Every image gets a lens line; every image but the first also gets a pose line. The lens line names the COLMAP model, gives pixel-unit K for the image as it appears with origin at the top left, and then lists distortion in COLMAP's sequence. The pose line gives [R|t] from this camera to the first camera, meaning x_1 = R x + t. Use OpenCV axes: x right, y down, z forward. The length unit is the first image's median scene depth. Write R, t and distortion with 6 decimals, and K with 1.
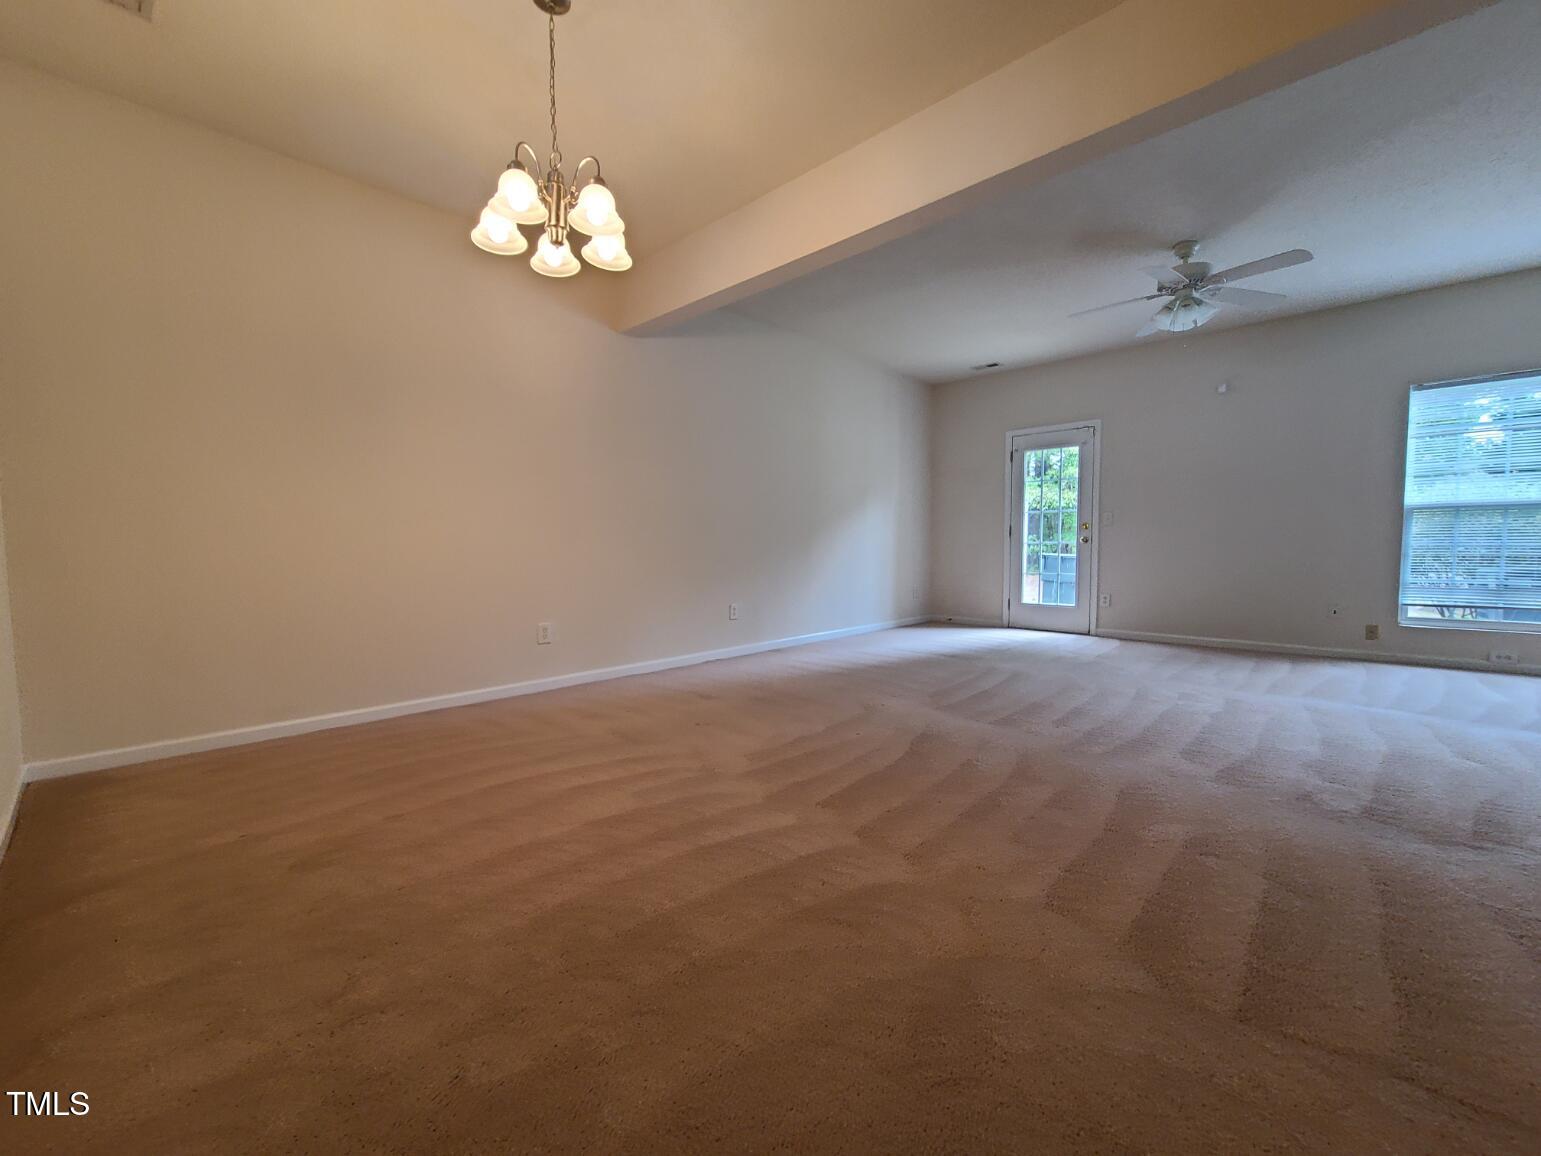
lens RADIAL K [[628.7, 0, 771.9], [0, 628.7, 573.5], [0, 0, 1]] dist [-0.001994, 0.000222]
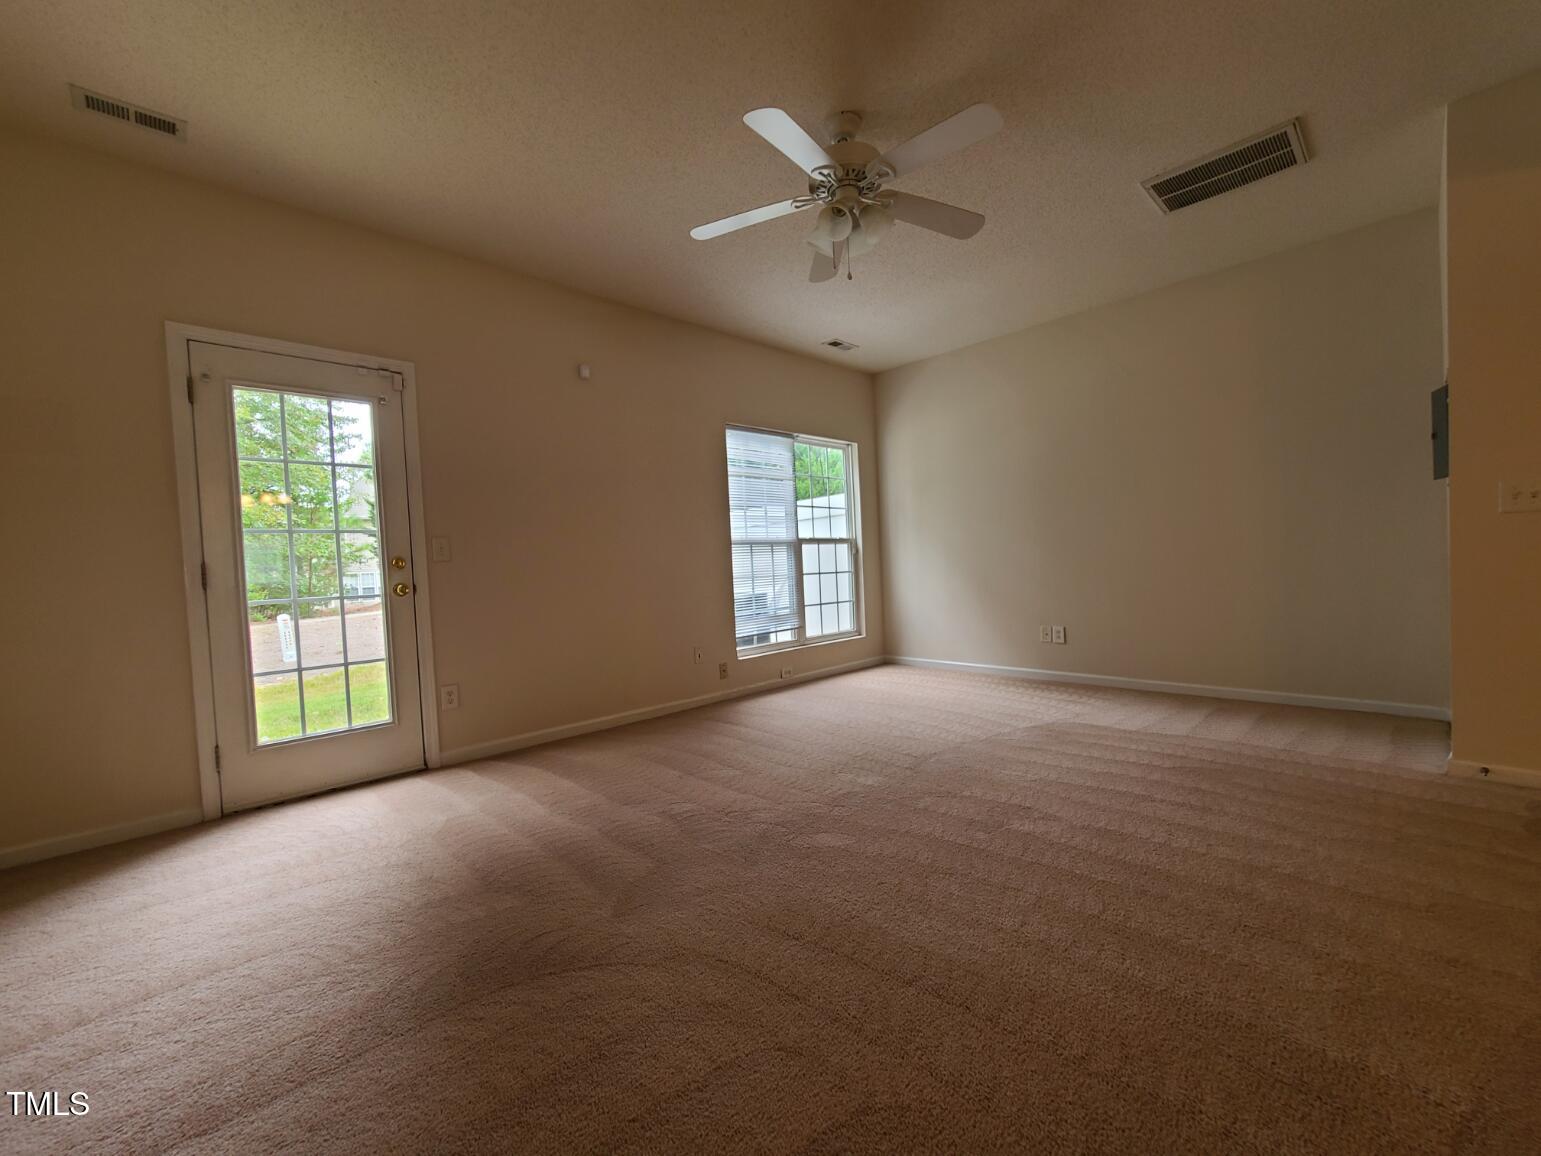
lens RADIAL K [[628.7, 0, 771.9], [0, 628.7, 582.6], [0, 0, 1]] dist [-0.001994, 0.000222]
pose [[0.046697, -0.021736, 0.998673, -0.001641], [0.091417, 0.995661, 0.017396, -0.040481], [-0.994717, 0.090483, 0.048482, 0.677633]]
